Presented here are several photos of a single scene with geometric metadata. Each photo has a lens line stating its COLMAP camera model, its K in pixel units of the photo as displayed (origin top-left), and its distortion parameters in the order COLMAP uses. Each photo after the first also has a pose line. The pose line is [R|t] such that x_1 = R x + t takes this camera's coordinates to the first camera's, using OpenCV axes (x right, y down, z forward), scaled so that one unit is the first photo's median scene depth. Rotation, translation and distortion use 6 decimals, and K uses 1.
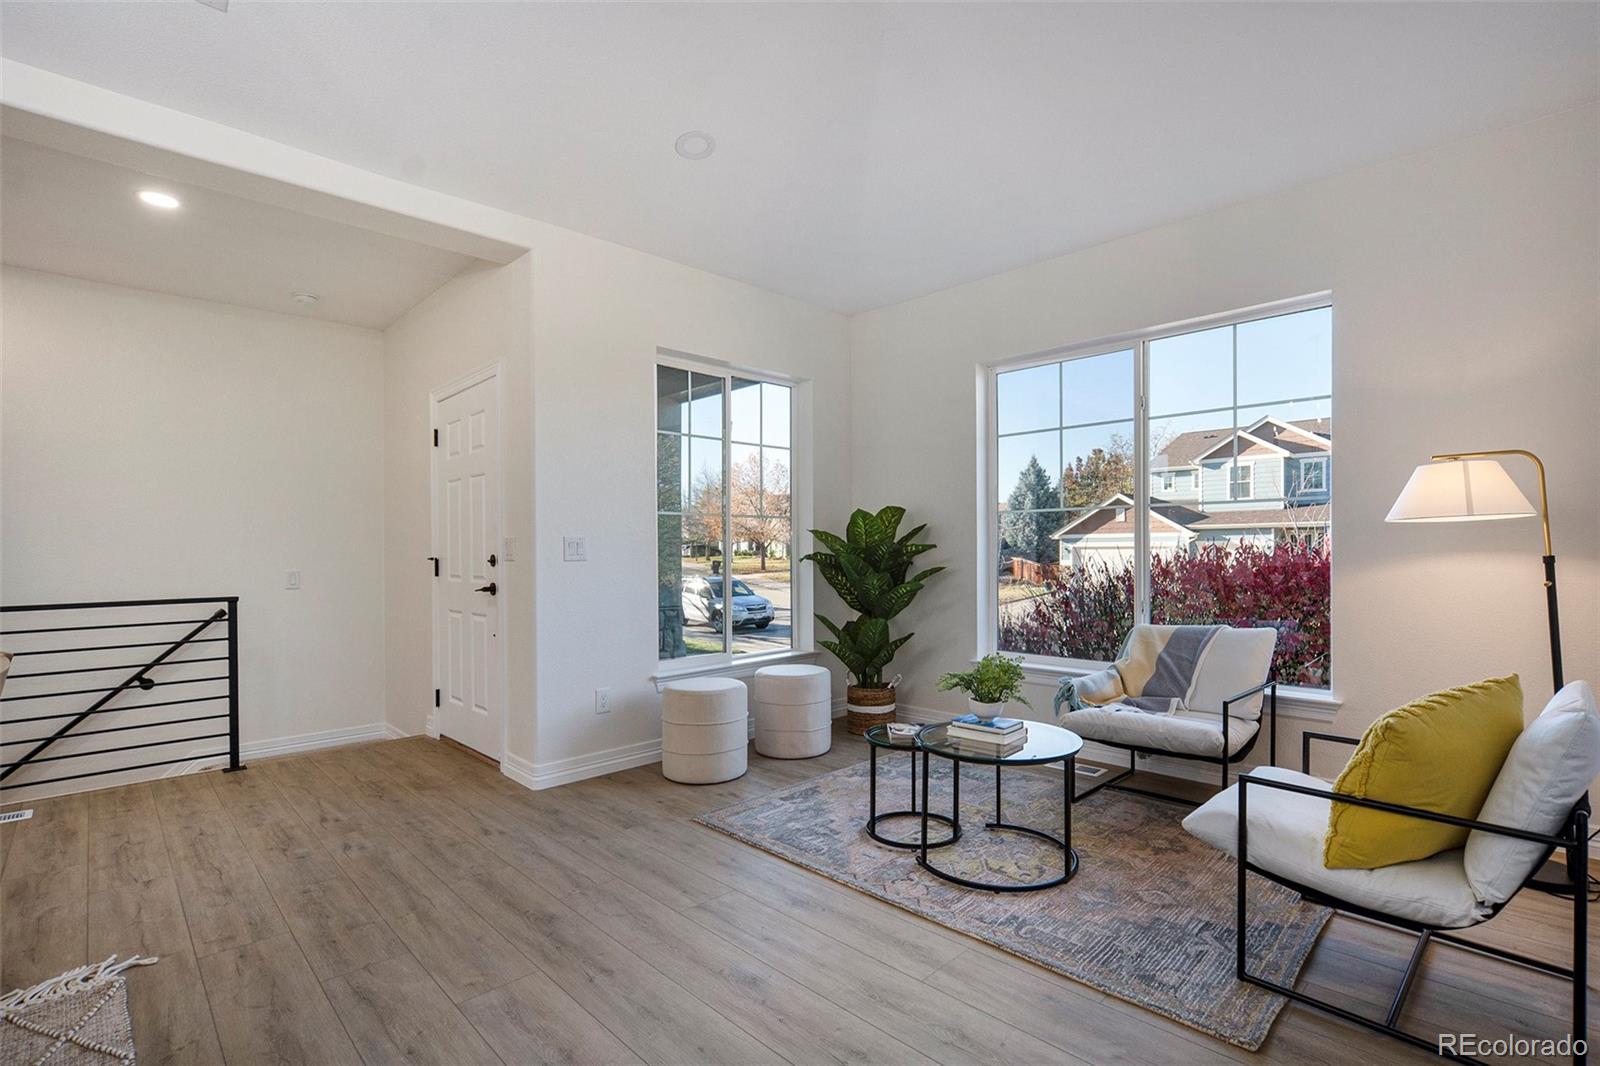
lens RADIAL K [[744.3, 0, 810.3], [0, 744.3, 540.2], [0, 0, 1]] dist [-0.016486, 0.000873]
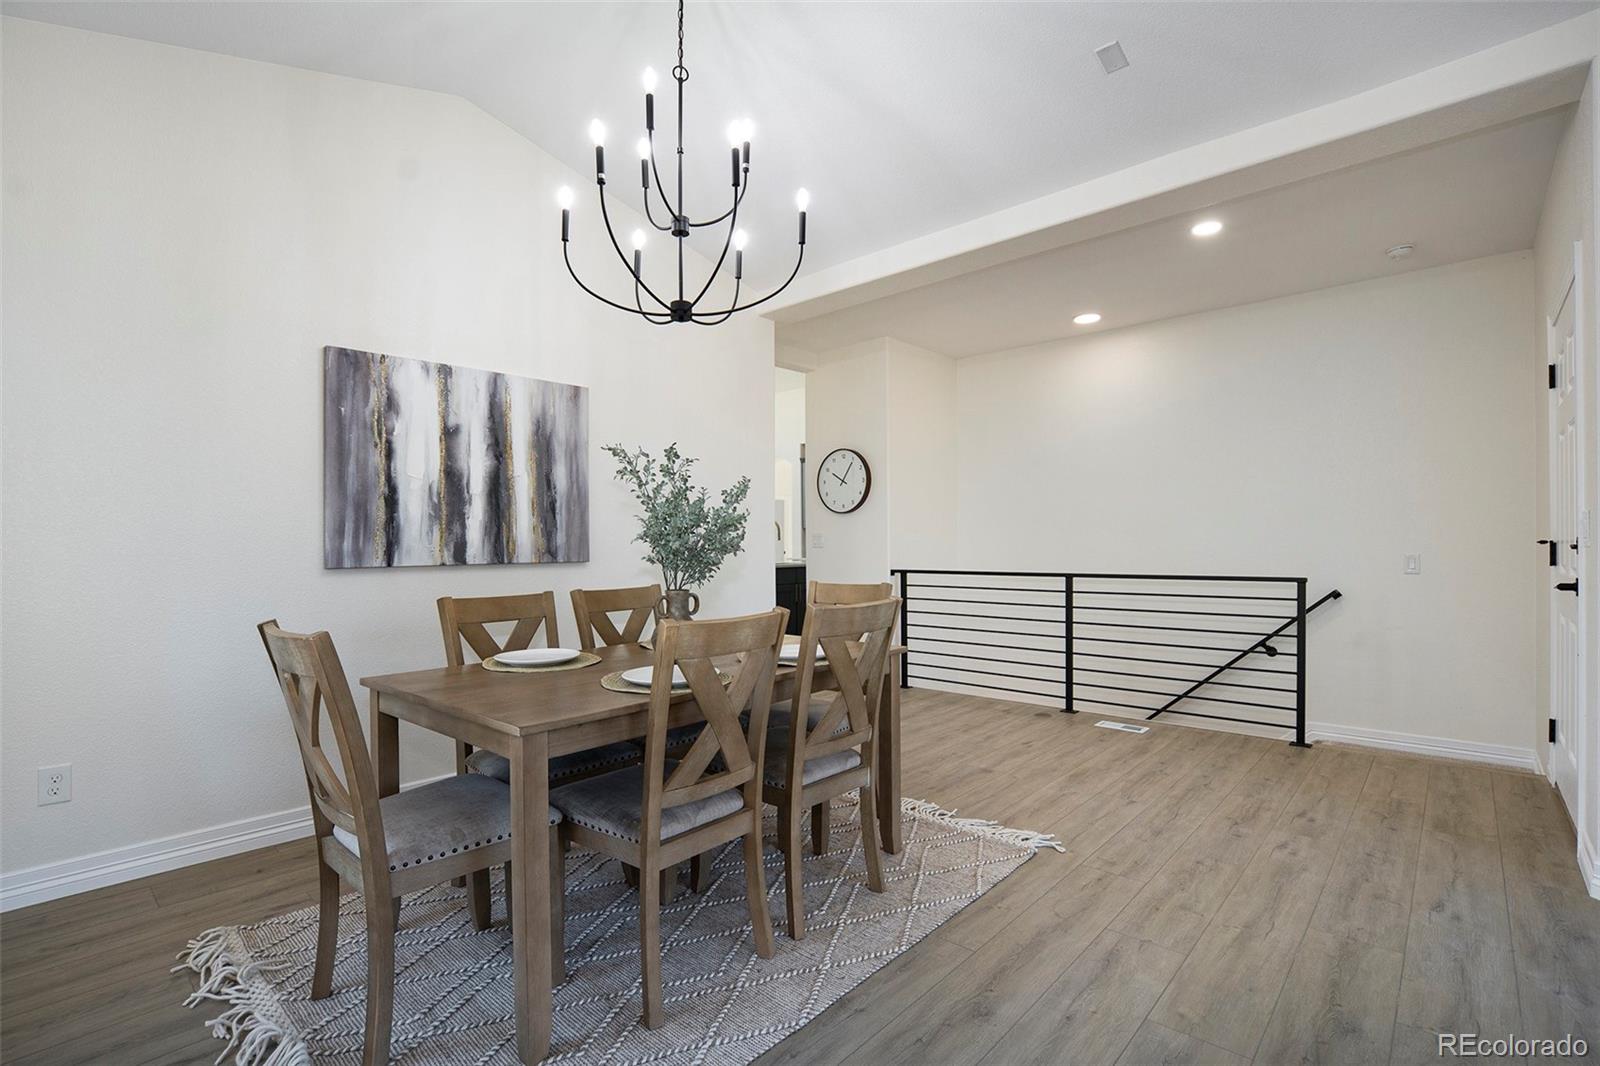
lens RADIAL K [[744.3, 0, 802.9], [0, 744.3, 544.0], [0, 0, 1]] dist [-0.016486, 0.000873]
pose [[0.062597, 0.010608, -0.997983, 0.234308], [0.023051, 0.999661, 0.012071, 0.001633], [0.997773, -0.023760, 0.062331, 0.285925]]
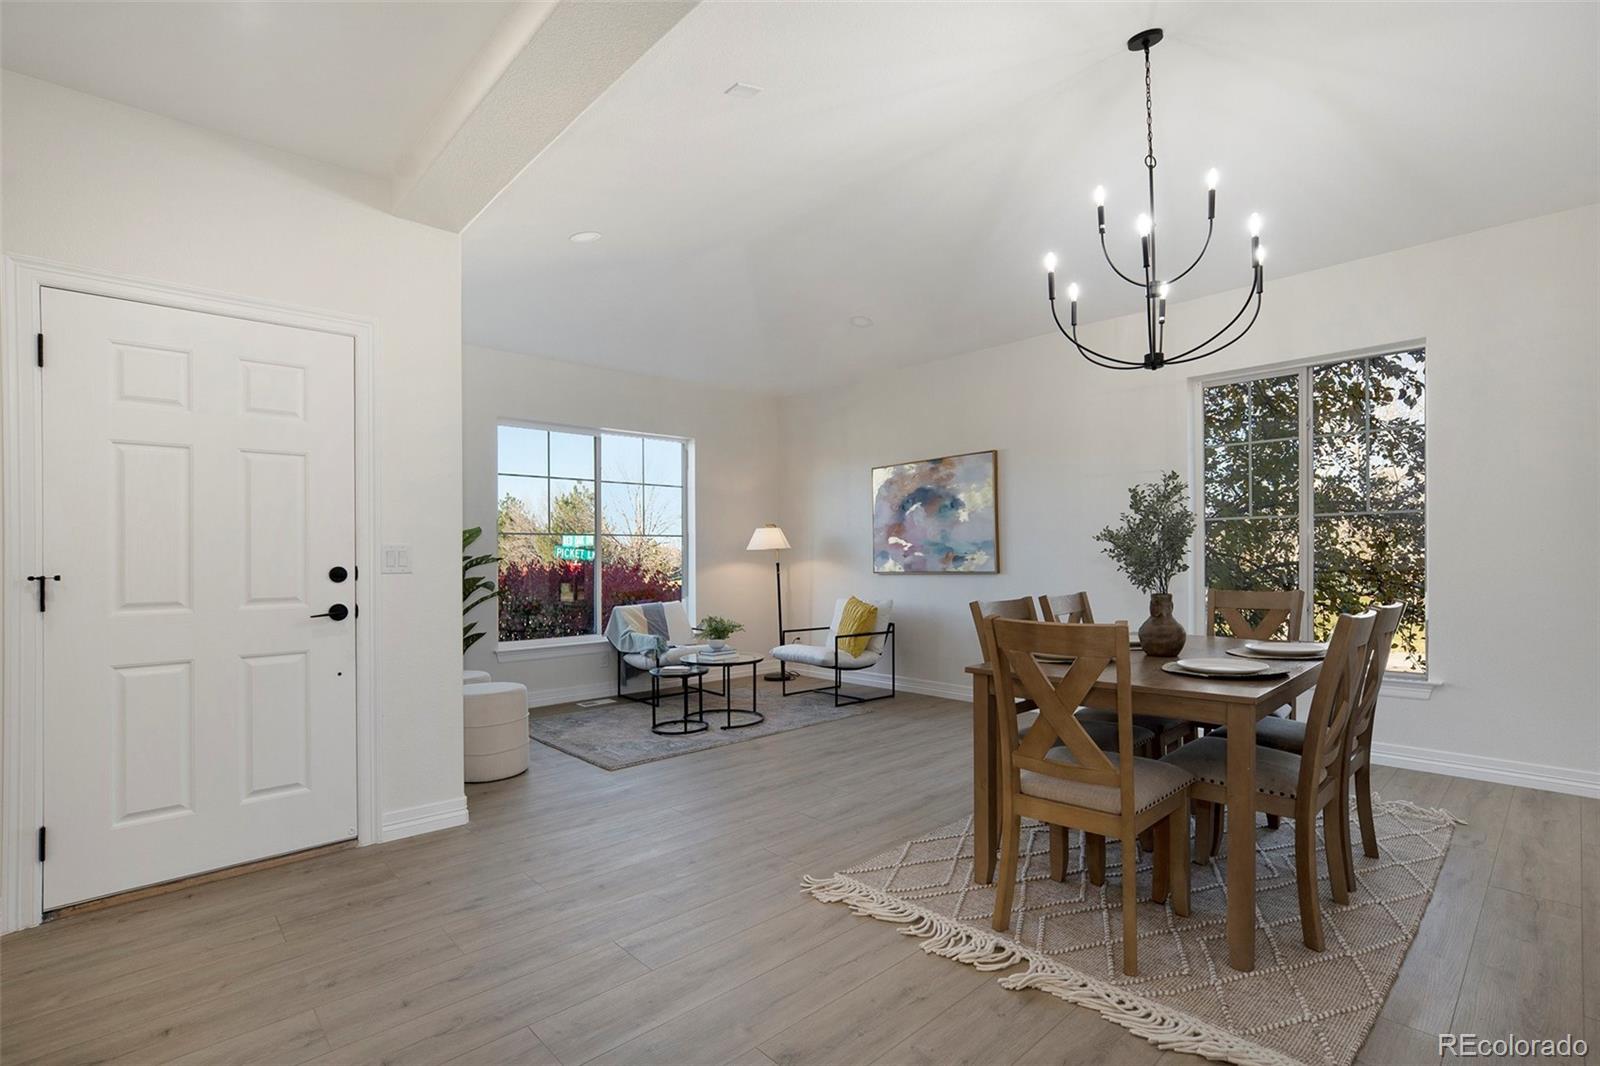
lens RADIAL K [[744.3, 0, 799.9], [0, 744.3, 541.4], [0, 0, 1]] dist [-0.016486, 0.000873]
pose [[0.030823, 0.029085, 0.999102, -1.350134], [-0.005021, 0.999568, -0.028944, 0.015284], [-0.999512, -0.004125, 0.030956, 0.593789]]
